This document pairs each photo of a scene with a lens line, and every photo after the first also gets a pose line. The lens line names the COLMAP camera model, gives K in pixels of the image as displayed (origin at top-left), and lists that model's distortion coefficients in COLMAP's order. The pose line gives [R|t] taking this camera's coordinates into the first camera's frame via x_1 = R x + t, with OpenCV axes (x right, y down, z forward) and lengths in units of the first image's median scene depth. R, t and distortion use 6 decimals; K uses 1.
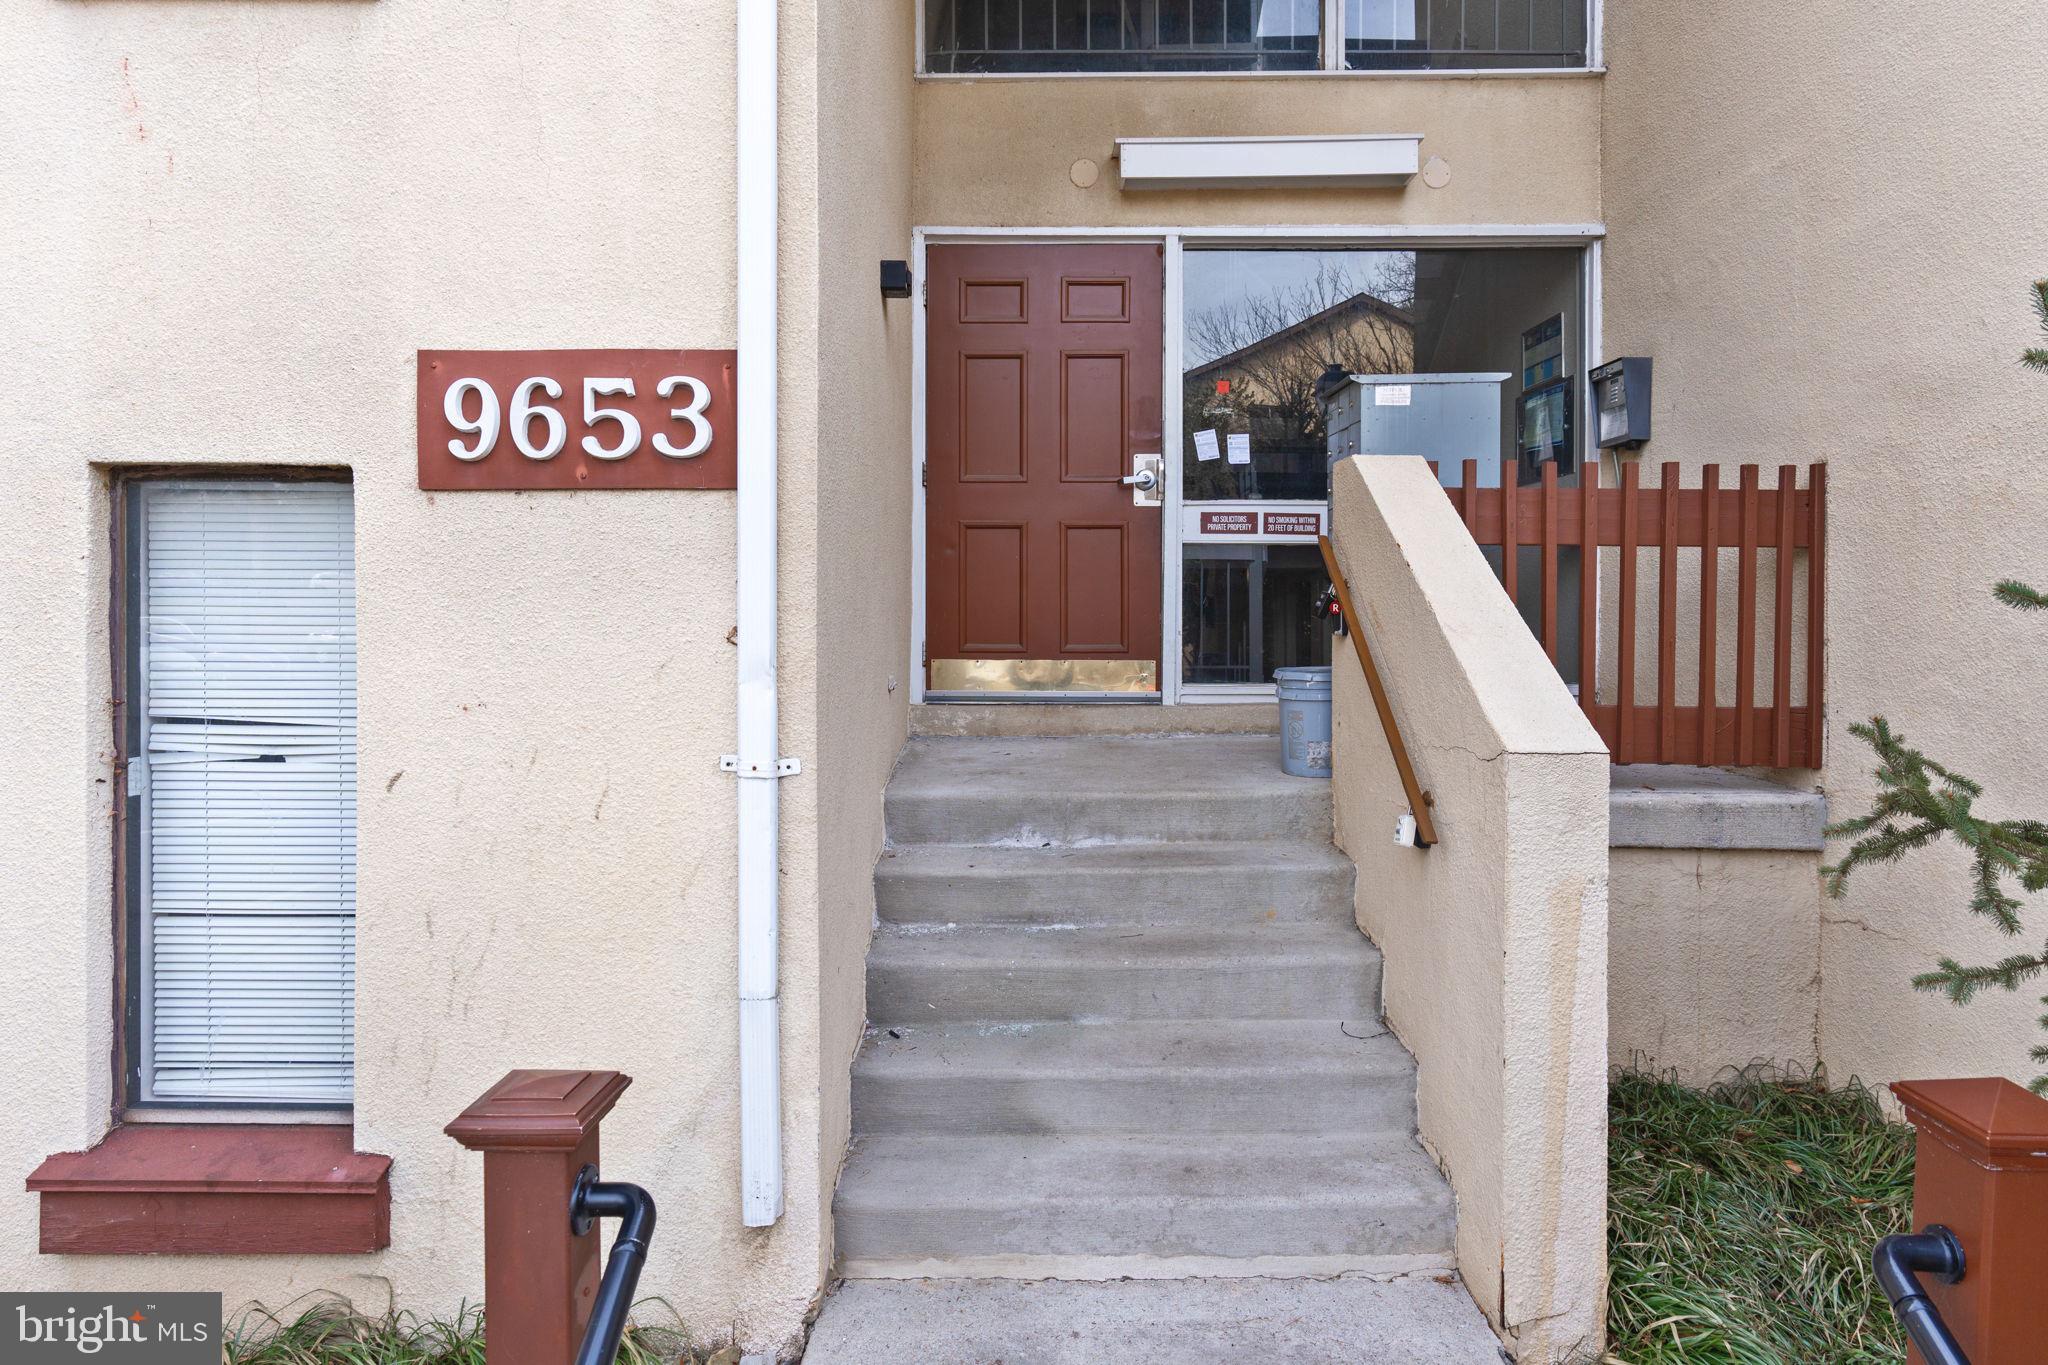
lens RADIAL K [[1204.3, 0, 1018.1], [0, 1204.3, 618.5], [0, 0, 1]] dist [0.002361, -0.000117]
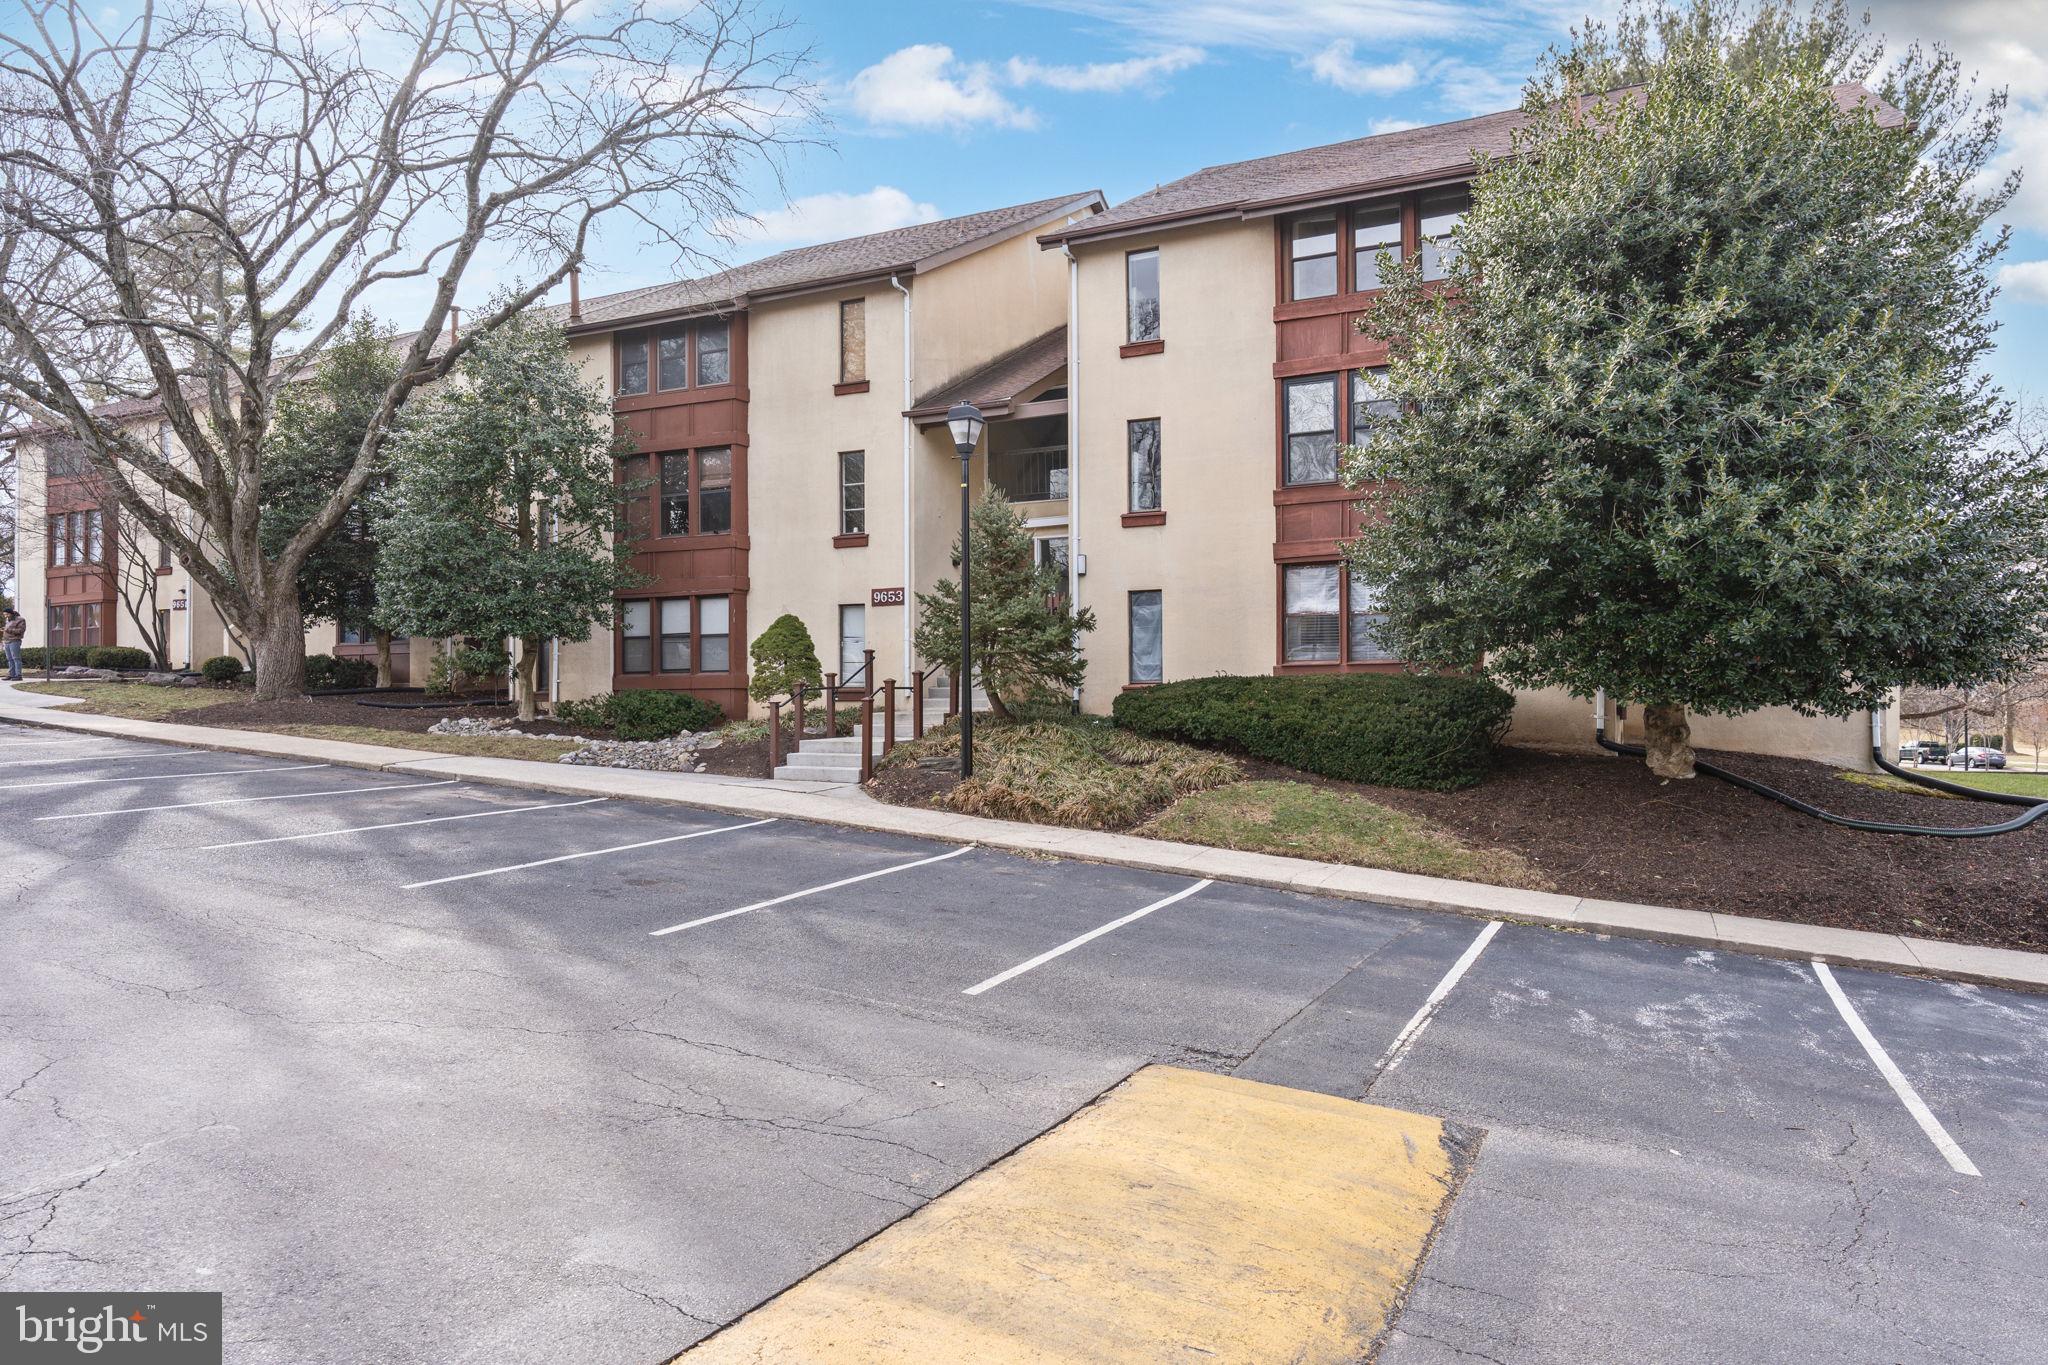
lens RADIAL K [[1346.1, 0, 1024.0], [0, 1346.1, 682.5], [0, 0, 1]] dist [-0.002691, -0.000622]
pose [[0.892539, -0.007247, -0.450913, 2.816565], [0.000815, 0.999895, -0.014455, 0.336683], [0.450970, 0.012534, 0.892451, -4.141976]]
